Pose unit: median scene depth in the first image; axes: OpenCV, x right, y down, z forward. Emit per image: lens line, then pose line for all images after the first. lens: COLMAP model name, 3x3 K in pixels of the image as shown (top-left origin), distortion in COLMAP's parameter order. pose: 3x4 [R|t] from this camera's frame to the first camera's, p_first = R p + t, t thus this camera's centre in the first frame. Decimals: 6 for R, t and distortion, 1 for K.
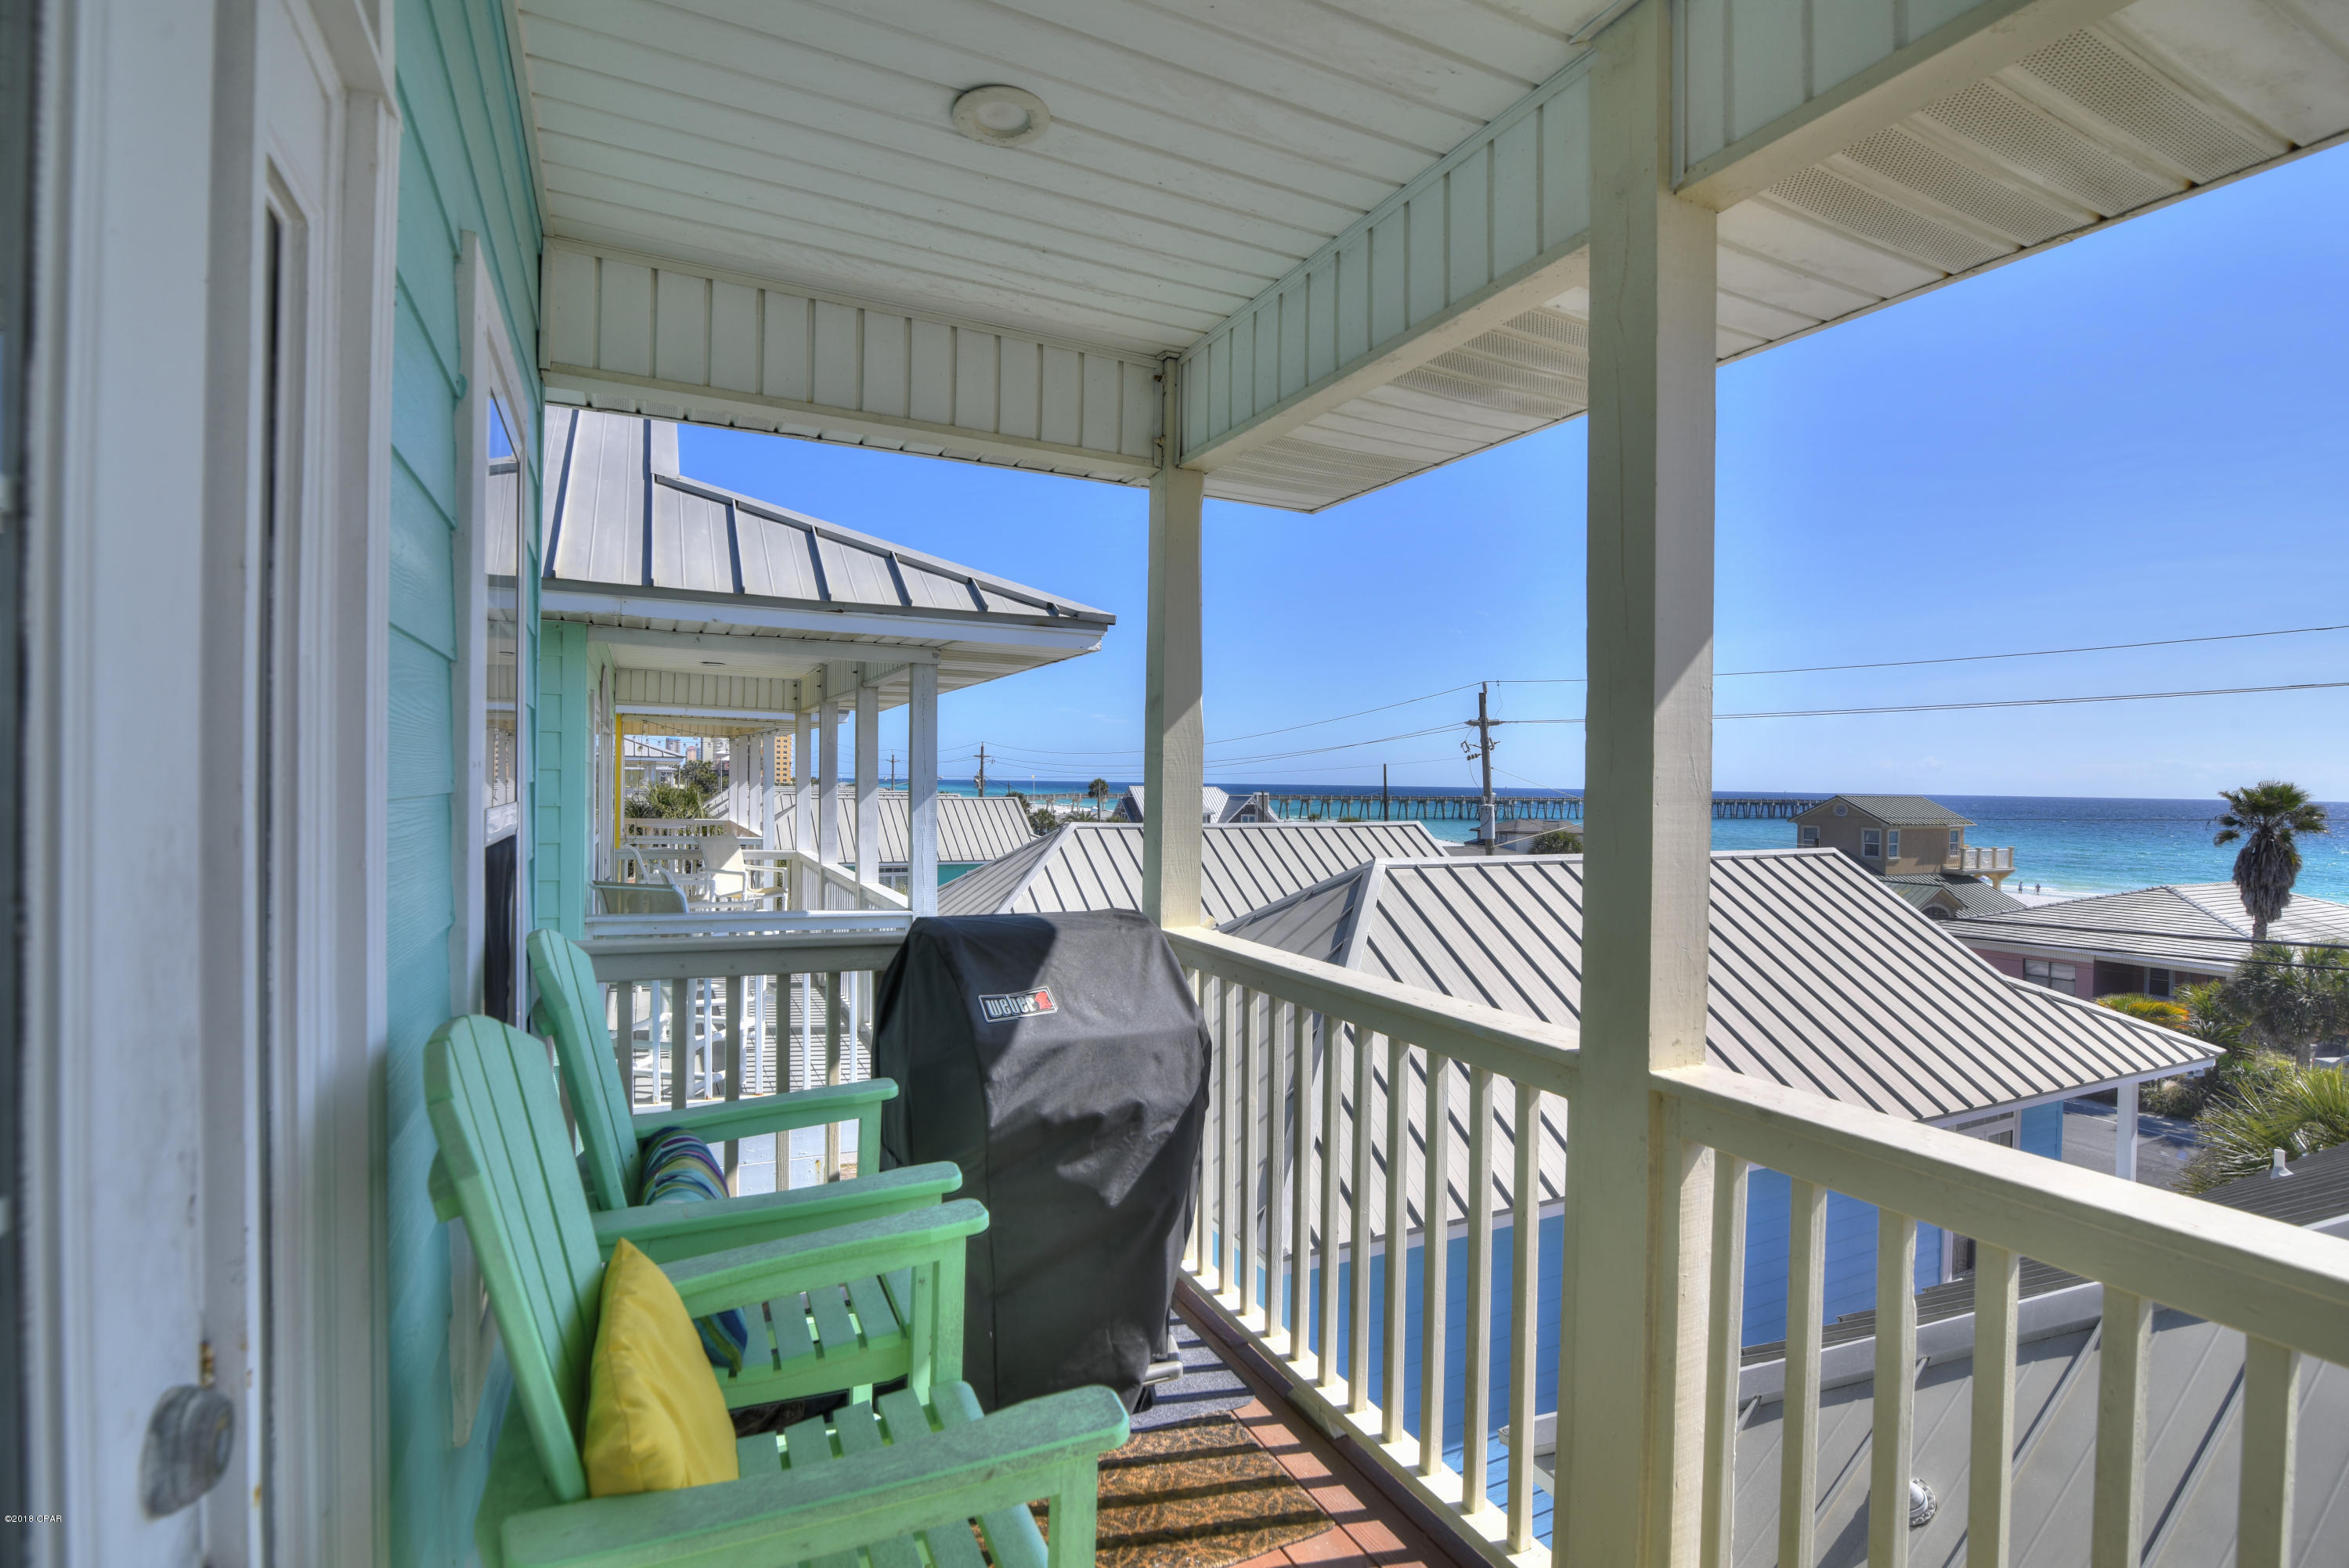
lens RADIAL K [[1105.8, 0, 1175.3], [0, 1105.8, 788.9], [0, 0, 1]] dist [-0.004409, -0.000383]
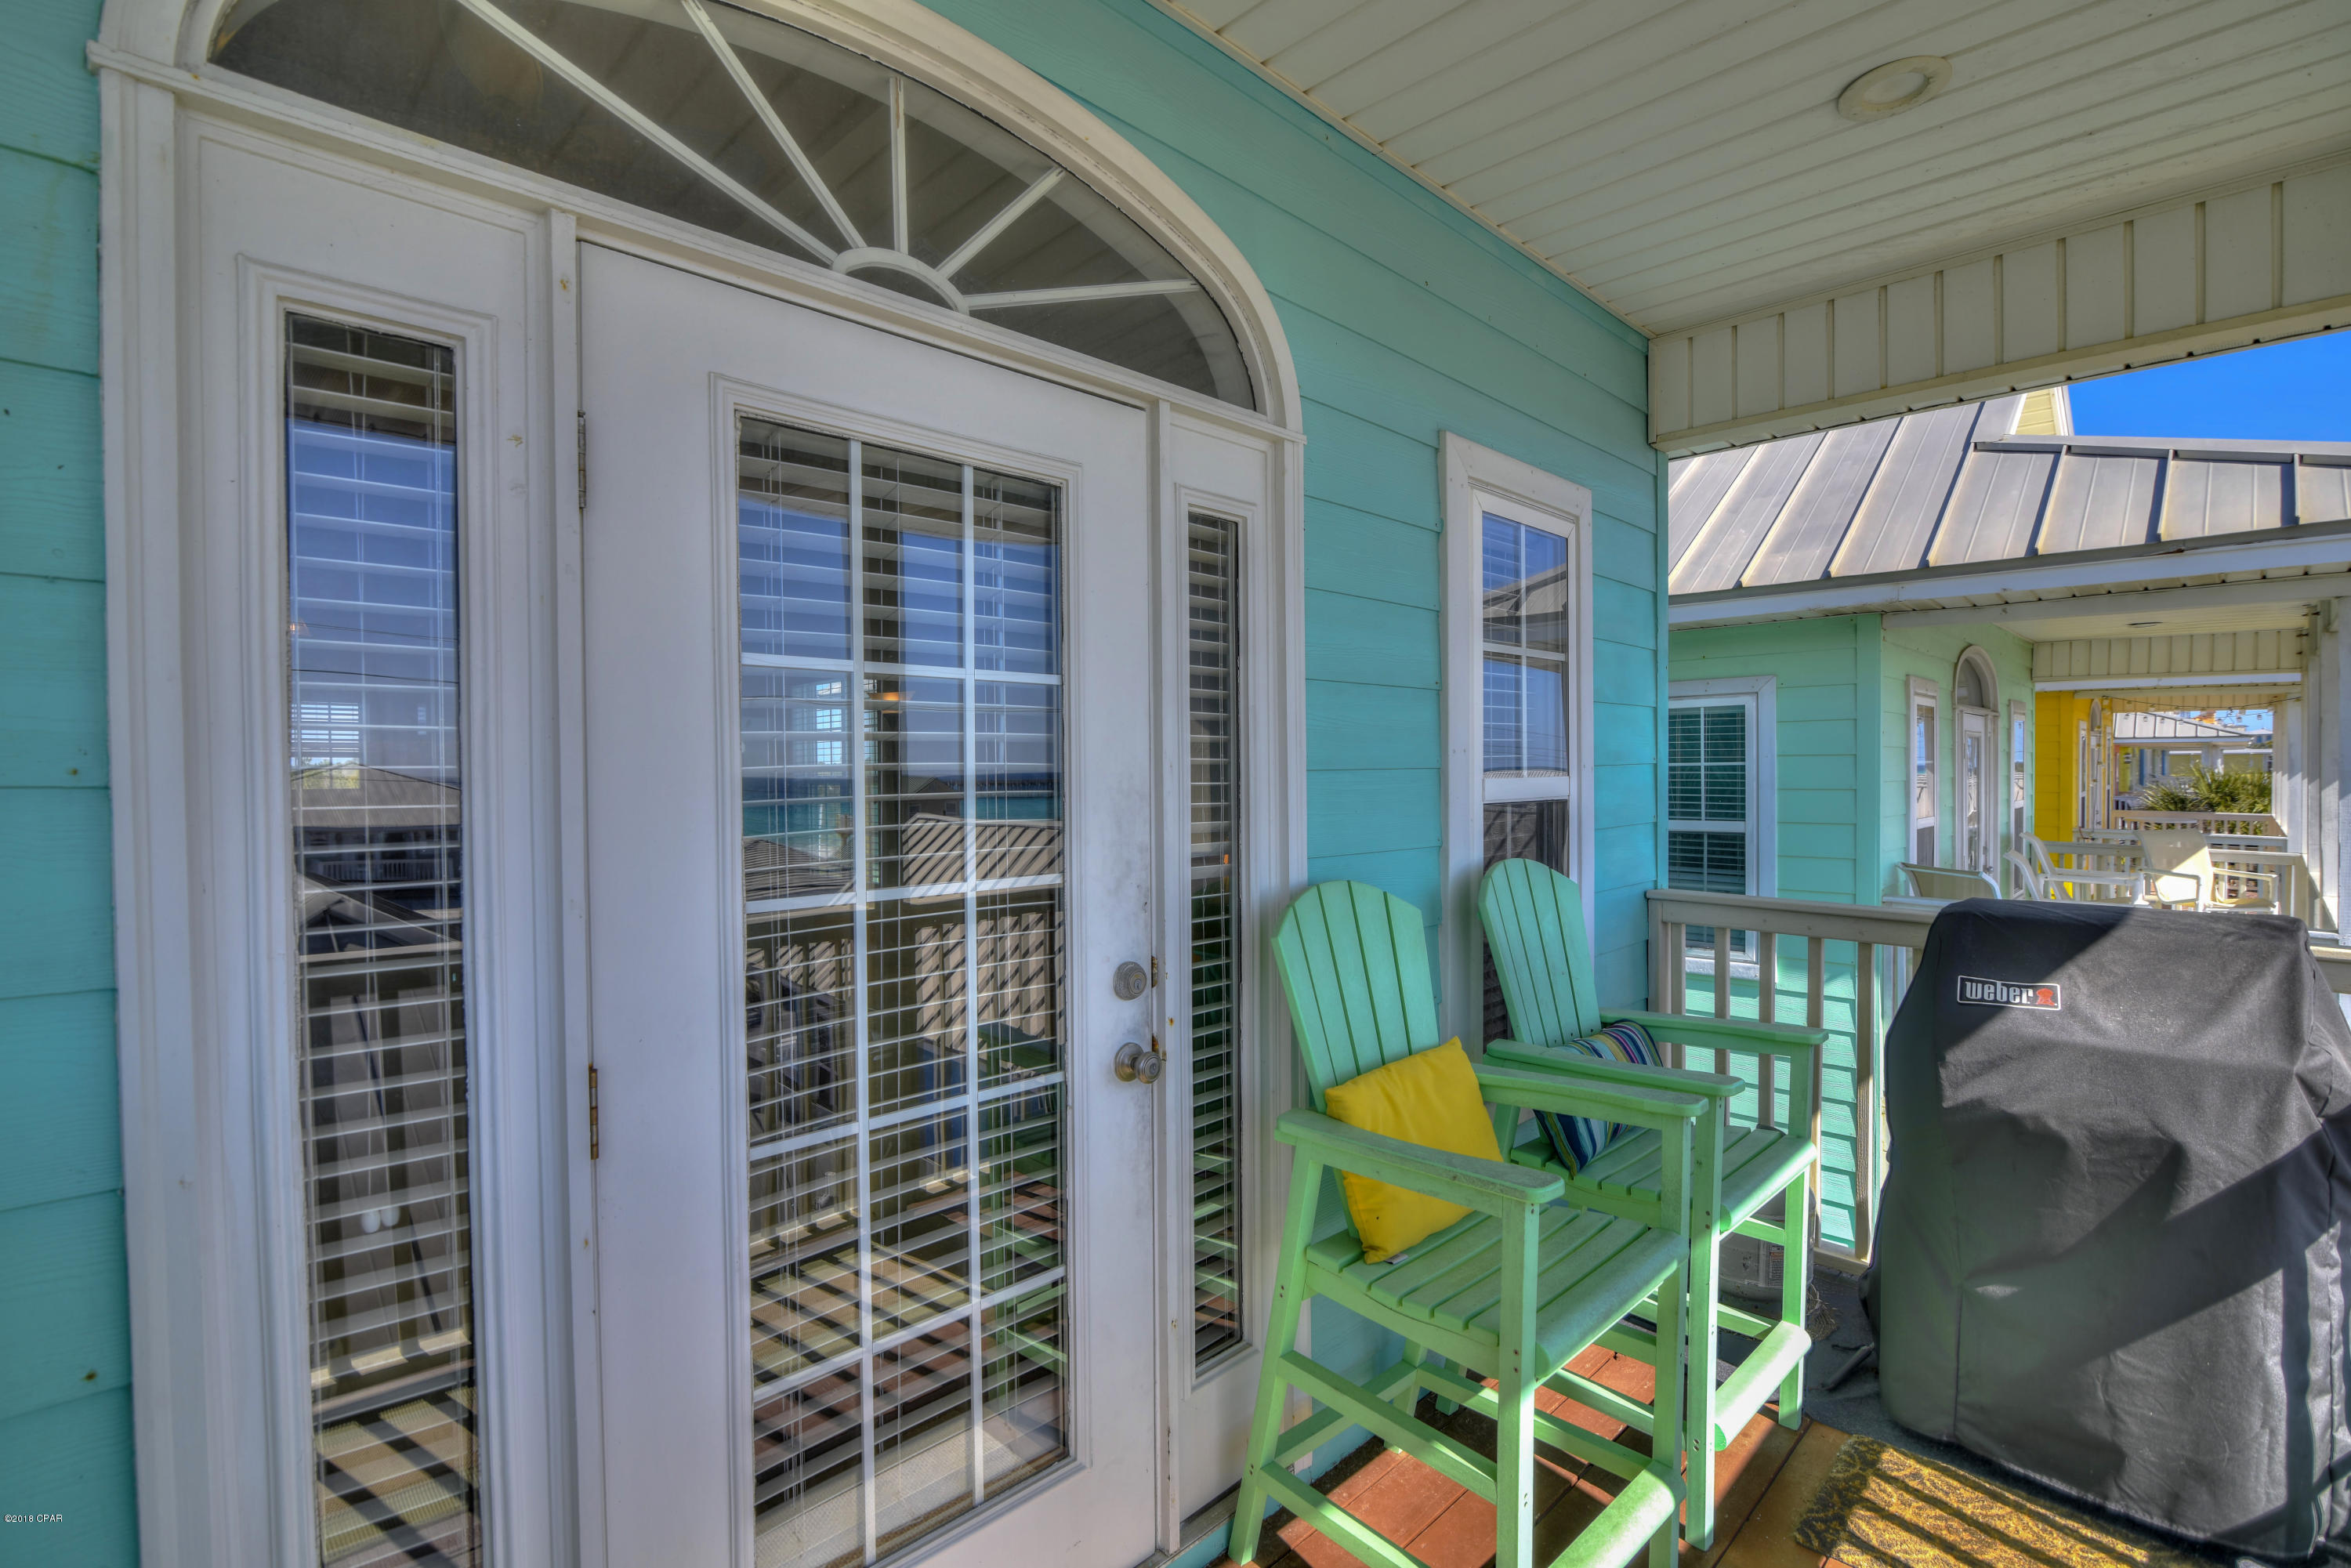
lens RADIAL K [[1104.1, 0, 1152.6], [0, 1104.1, 794.6], [0, 0, 1]] dist [-0.017637, -0.000550]
pose [[0.326380, 0.002156, -0.945236, 0.281497], [0.010362, 0.999929, 0.005859, 0.010386], [0.945182, -0.011707, 0.326334, 0.016560]]
